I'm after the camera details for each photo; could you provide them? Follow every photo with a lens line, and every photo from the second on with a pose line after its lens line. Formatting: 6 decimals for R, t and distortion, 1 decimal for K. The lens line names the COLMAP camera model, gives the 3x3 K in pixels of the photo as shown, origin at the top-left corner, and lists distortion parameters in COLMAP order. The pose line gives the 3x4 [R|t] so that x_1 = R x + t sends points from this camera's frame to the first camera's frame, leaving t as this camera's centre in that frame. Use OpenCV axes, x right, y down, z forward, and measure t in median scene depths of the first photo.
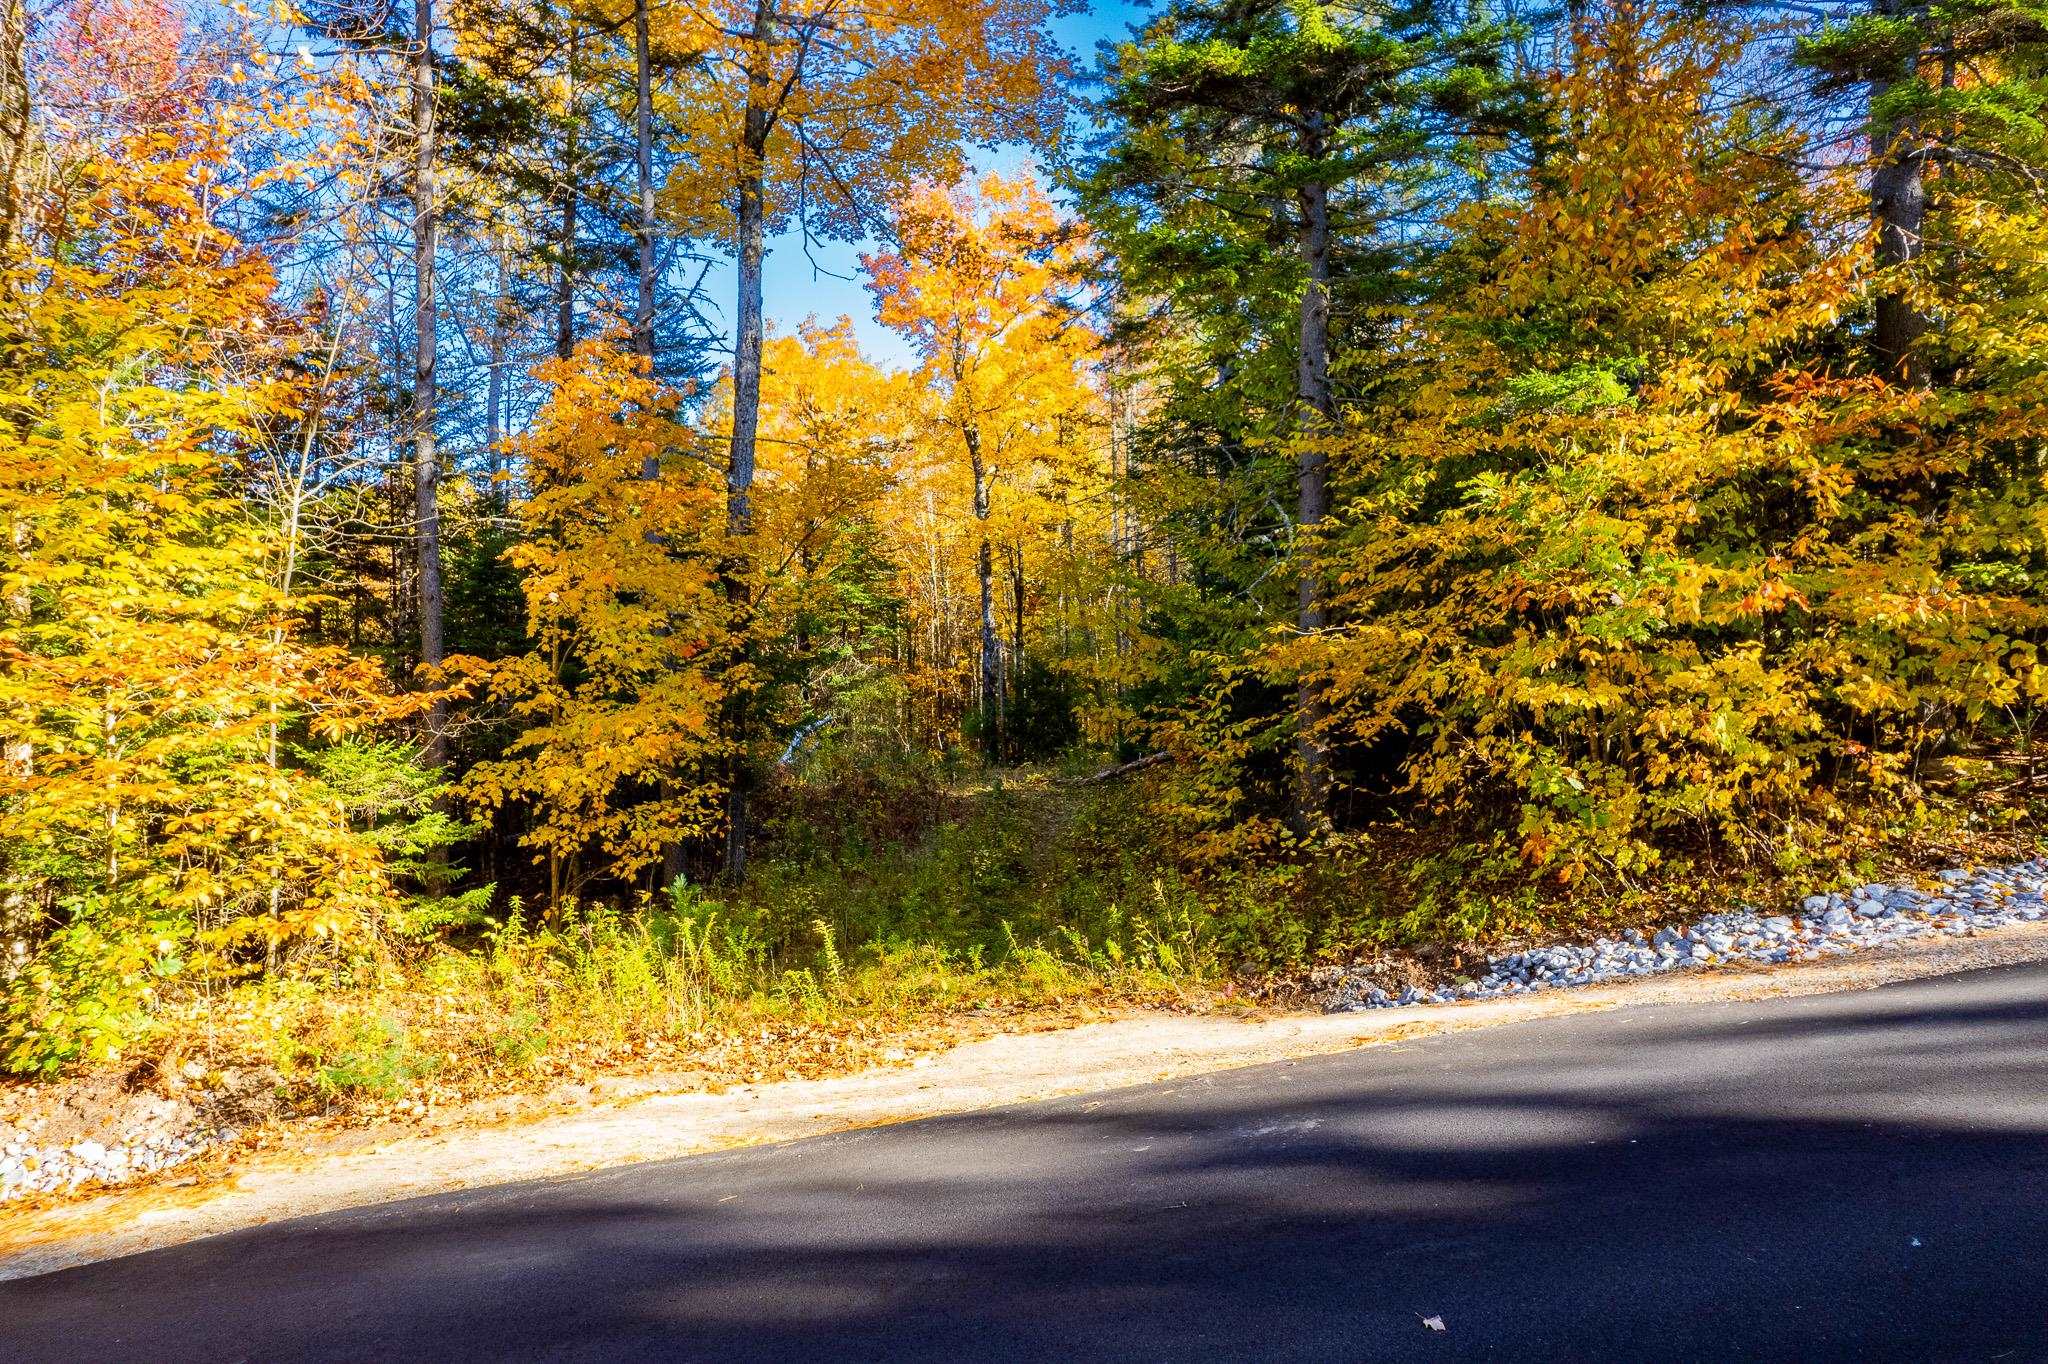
lens RADIAL K [[1309.4, 0, 1024.2], [0, 1309.4, 683.8], [0, 0, 1]] dist [-0.073978, 0.064273]
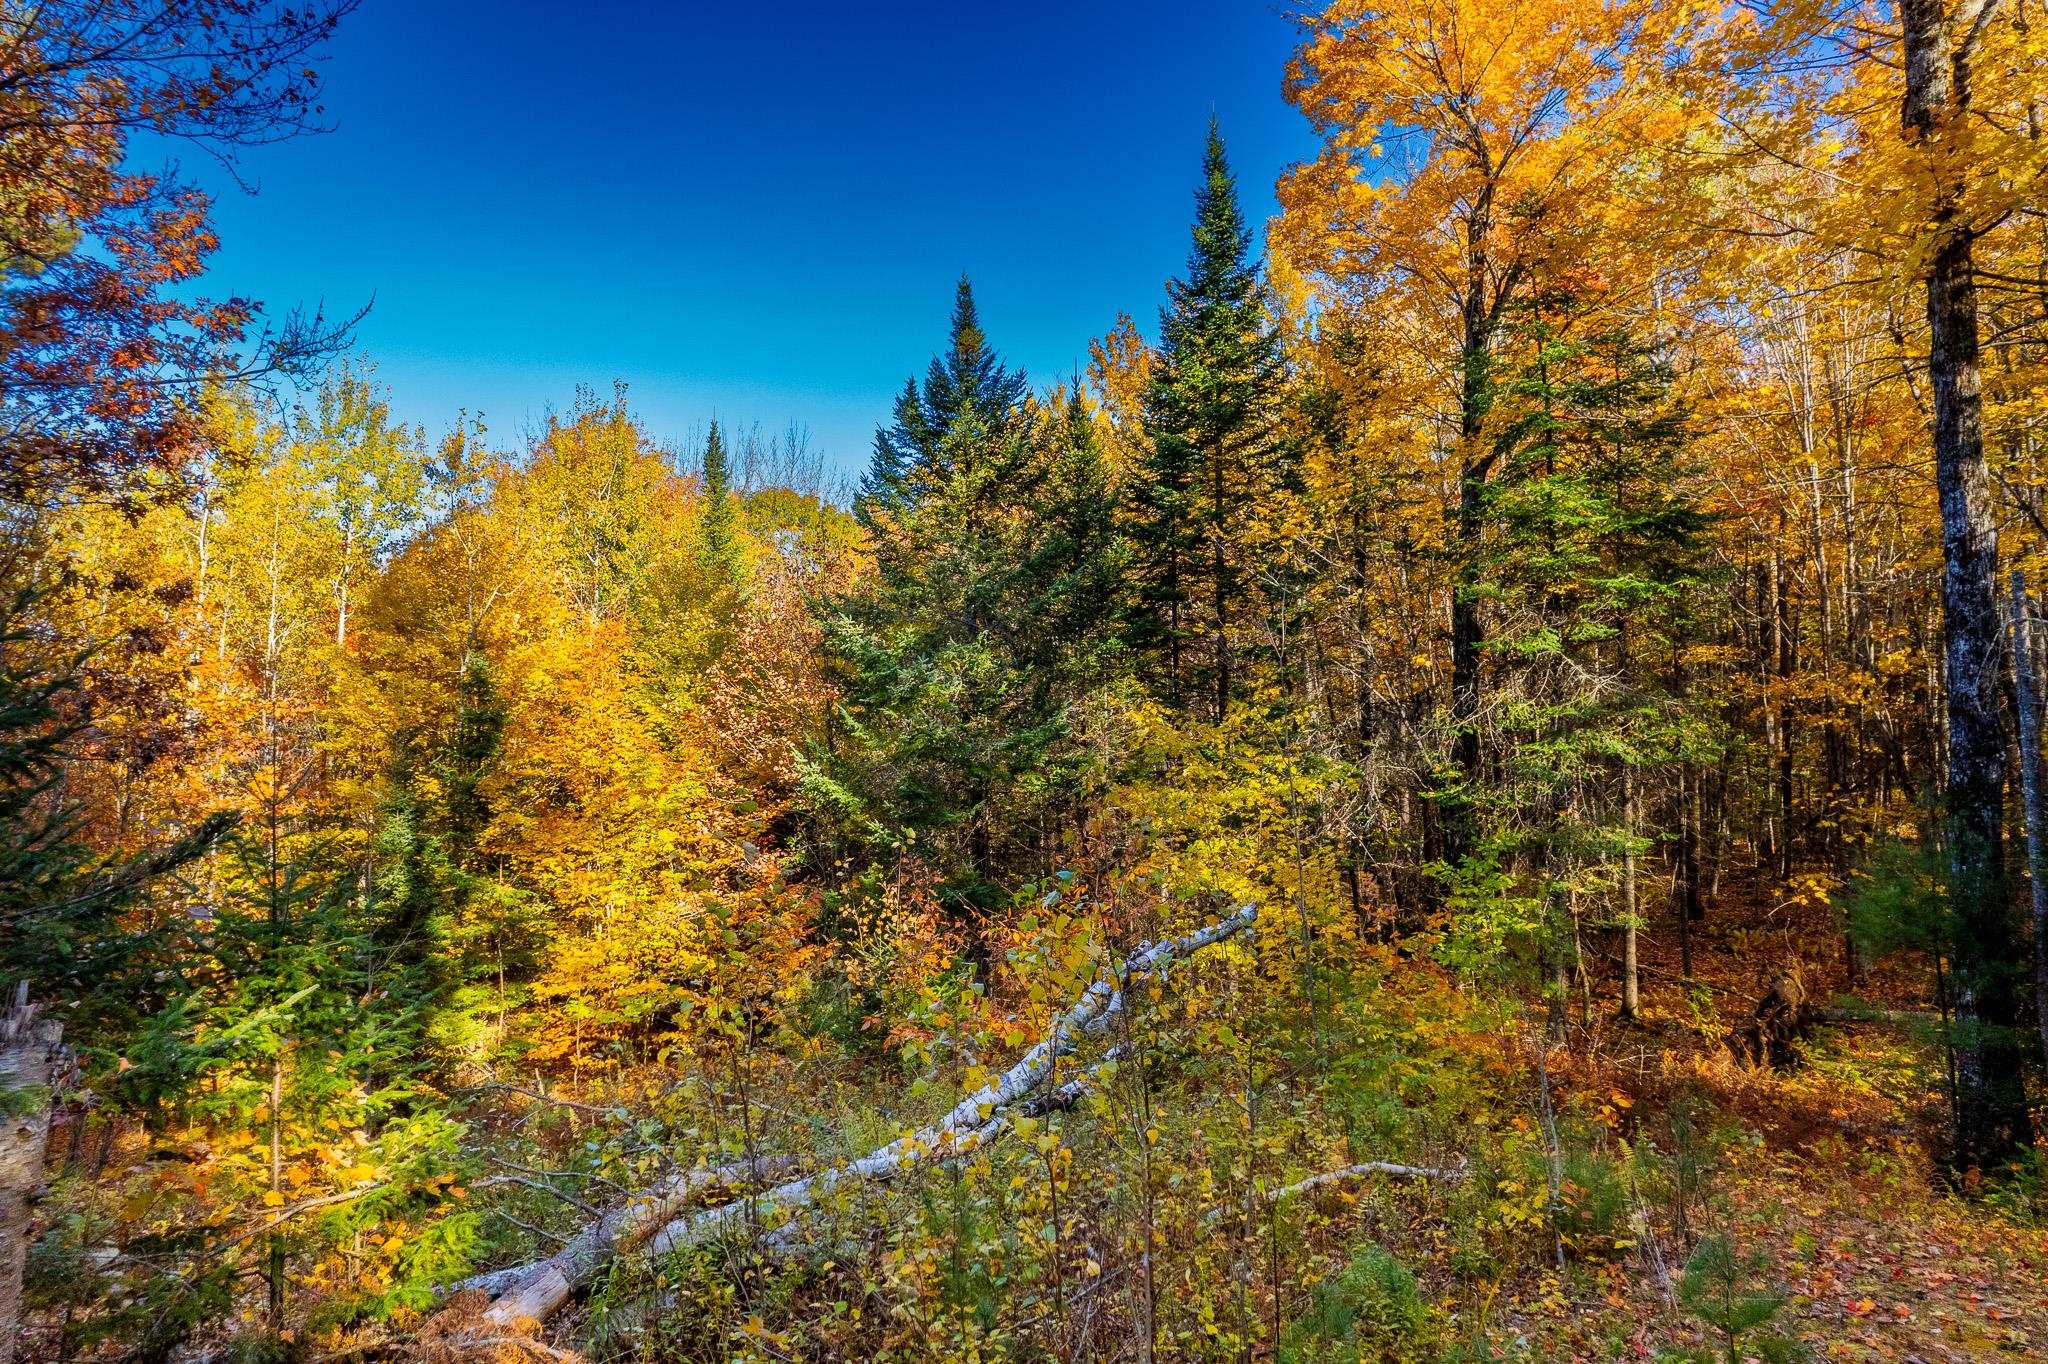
lens RADIAL K [[1309.4, 0, 1024.1], [0, 1309.4, 674.1], [0, 0, 1]] dist [-0.073978, 0.064273]
pose [[0.788197, -0.002438, -0.615418, -0.015585], [0.006813, 0.999965, 0.004764, -0.018424], [0.615385, -0.007948, 0.788186, 0.585005]]
